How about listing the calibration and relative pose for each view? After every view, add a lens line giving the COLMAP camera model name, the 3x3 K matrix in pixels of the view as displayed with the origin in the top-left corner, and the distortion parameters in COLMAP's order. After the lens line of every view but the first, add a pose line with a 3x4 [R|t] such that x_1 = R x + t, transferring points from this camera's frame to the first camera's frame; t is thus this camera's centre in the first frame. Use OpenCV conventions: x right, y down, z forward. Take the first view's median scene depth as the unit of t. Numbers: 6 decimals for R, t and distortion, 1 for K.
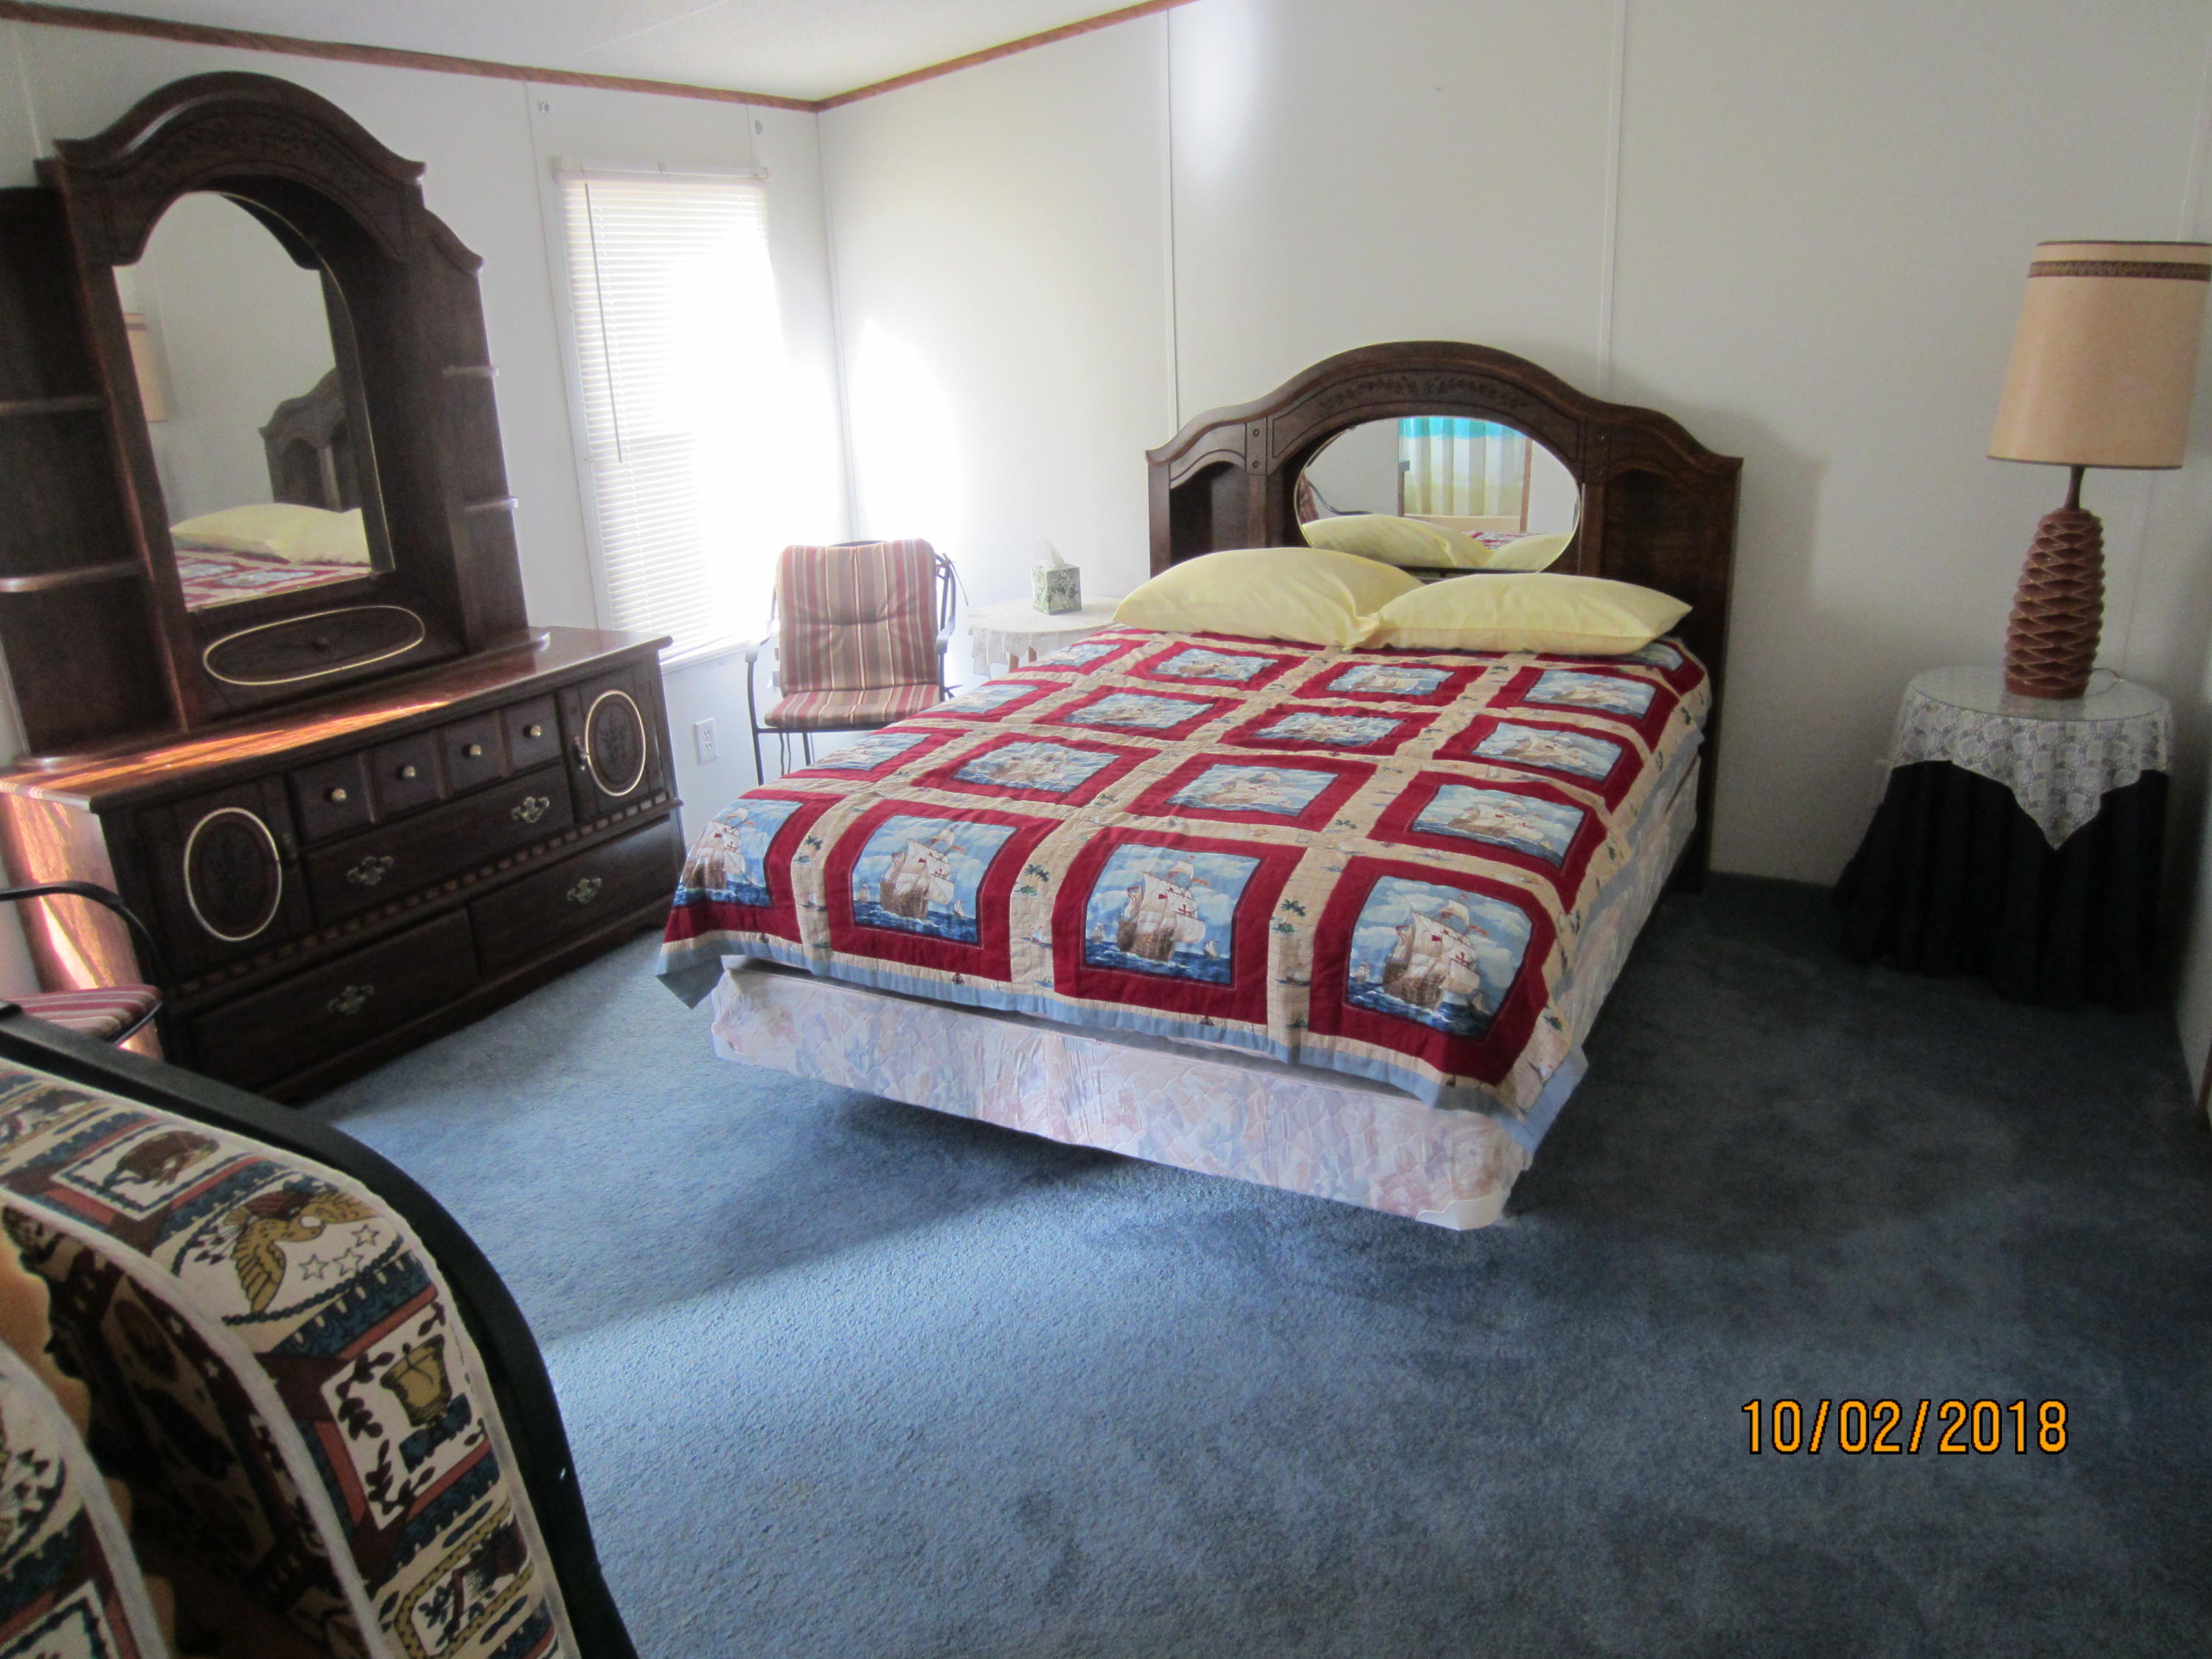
lens RADIAL K [[1557.6, 0, 1113.1], [0, 1557.6, 832.9], [0, 0, 1]] dist [-0.035288, 0.015204]
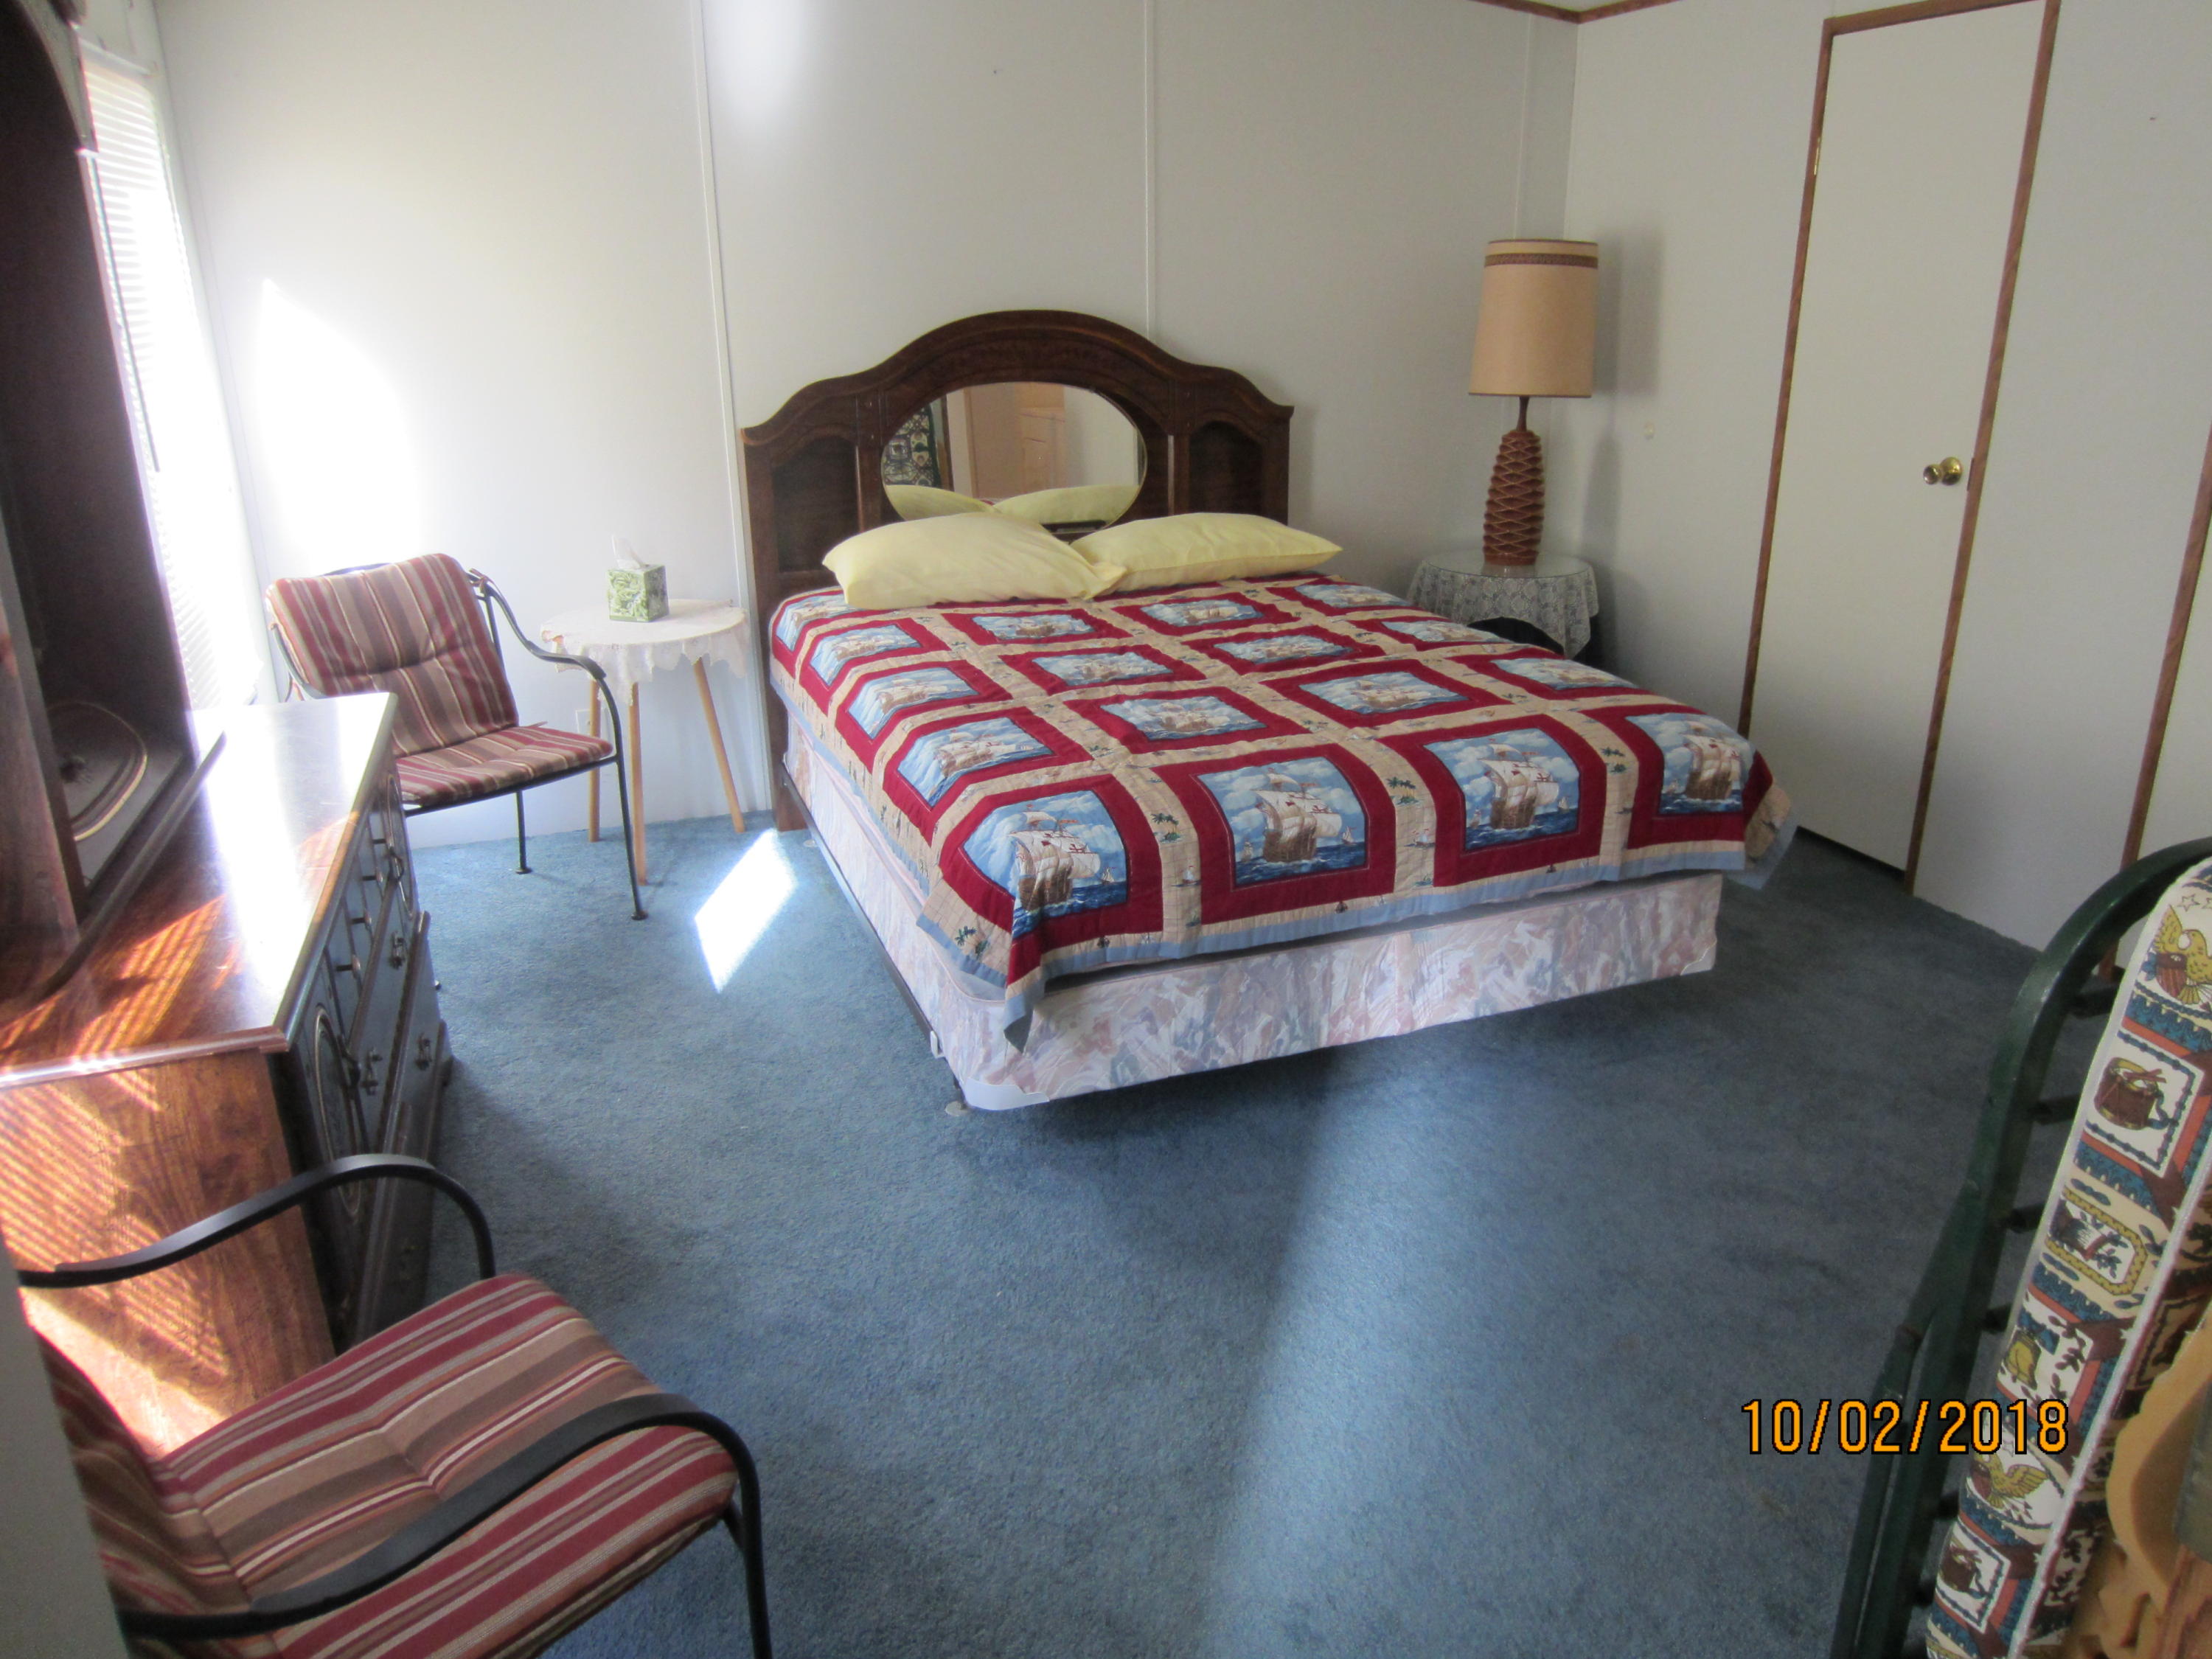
lens RADIAL K [[1557.6, 0, 1115.3], [0, 1557.6, 828.1], [0, 0, 1]] dist [-0.035288, 0.015204]
pose [[0.663958, -0.219865, 0.714716, -0.879864], [0.225859, 0.970121, 0.088616, -0.077713], [-0.712845, 0.102588, 0.693778, 0.371609]]
